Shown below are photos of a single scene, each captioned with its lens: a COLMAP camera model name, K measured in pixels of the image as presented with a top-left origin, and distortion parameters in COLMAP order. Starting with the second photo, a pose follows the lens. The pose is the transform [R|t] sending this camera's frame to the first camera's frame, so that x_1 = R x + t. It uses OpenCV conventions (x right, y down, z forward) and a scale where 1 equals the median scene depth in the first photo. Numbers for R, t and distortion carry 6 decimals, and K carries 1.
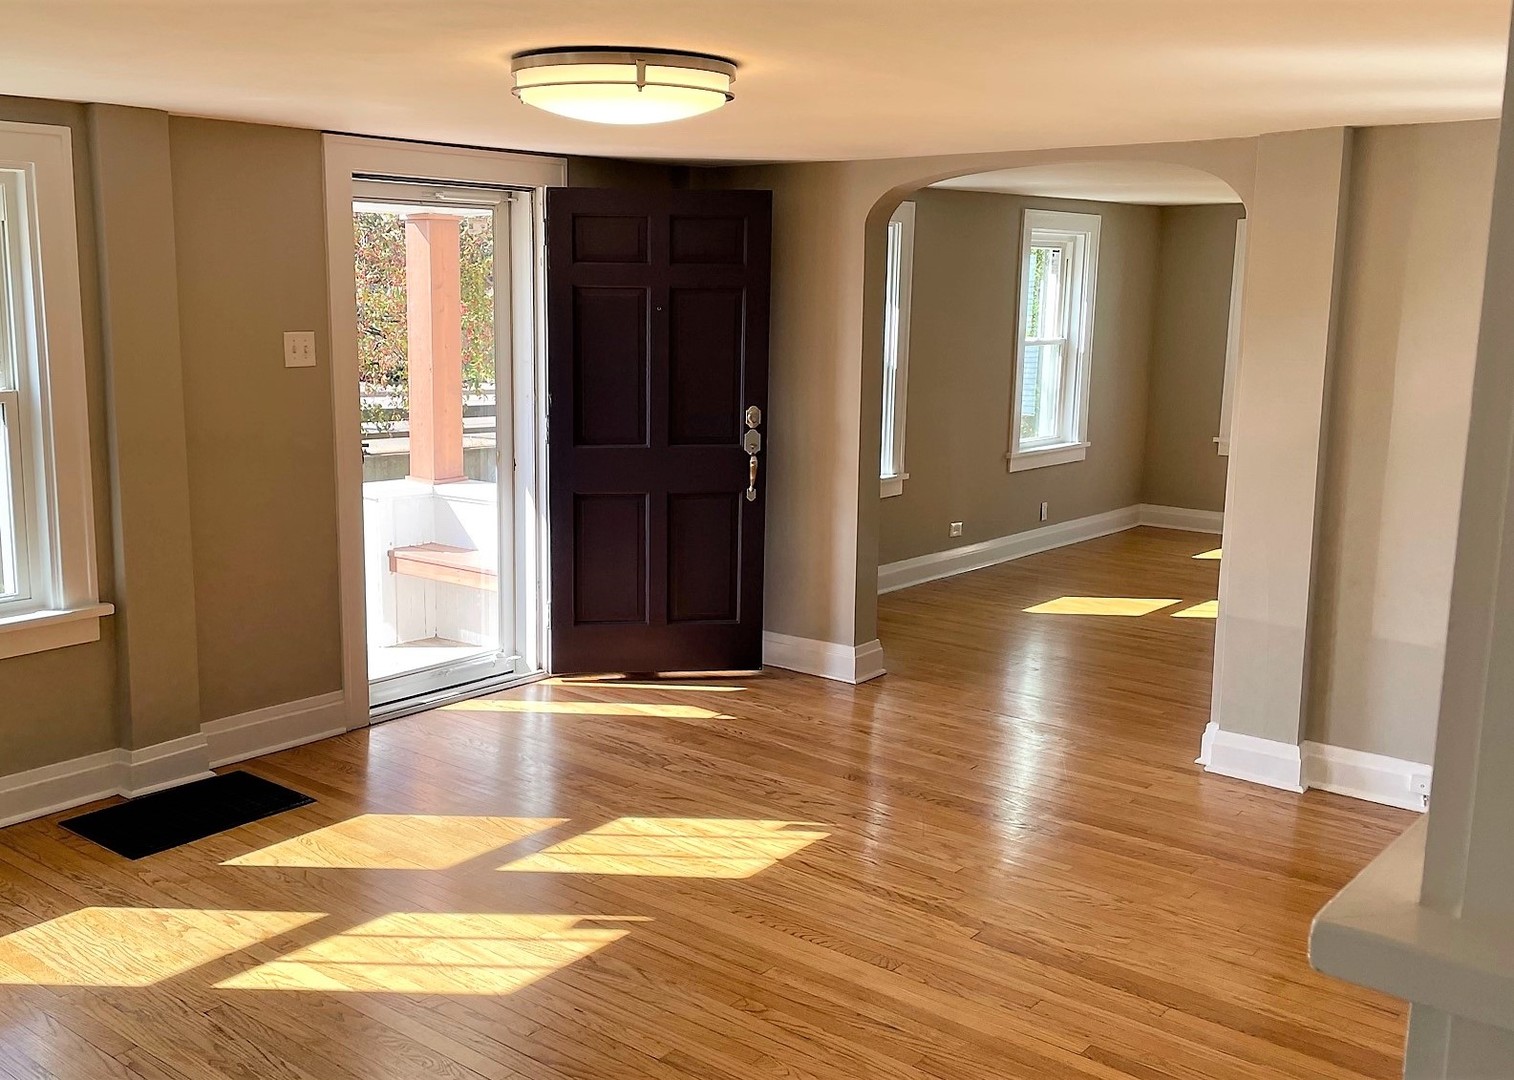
lens RADIAL K [[1465.5, 0, 666.8], [0, 1465.5, 534.2], [0, 0, 1]] dist [0.108332, -0.176314]
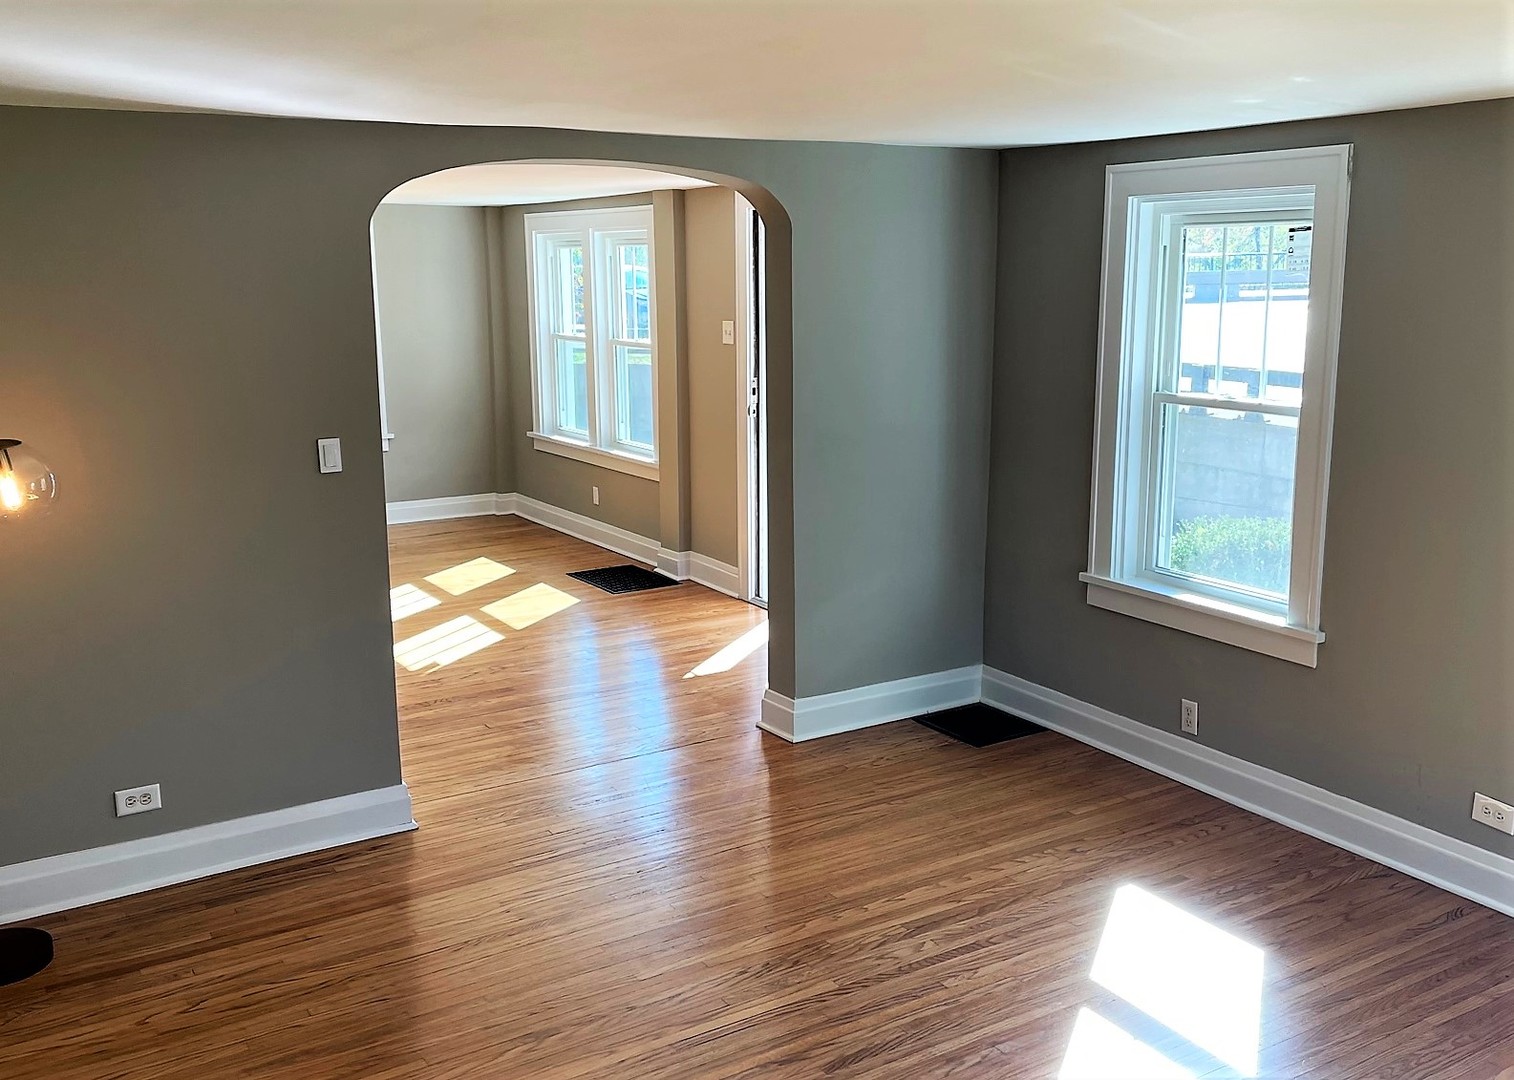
lens RADIAL K [[1395.9, 0, 787.7], [0, 1395.9, 535.0], [0, 0, 1]] dist [0.148916, -0.238956]
pose [[-0.284977, 0.165980, -0.944054, 1.140019], [-0.166781, 0.961284, 0.219355, -0.254903], [0.943913, 0.219962, -0.246262, 1.474579]]
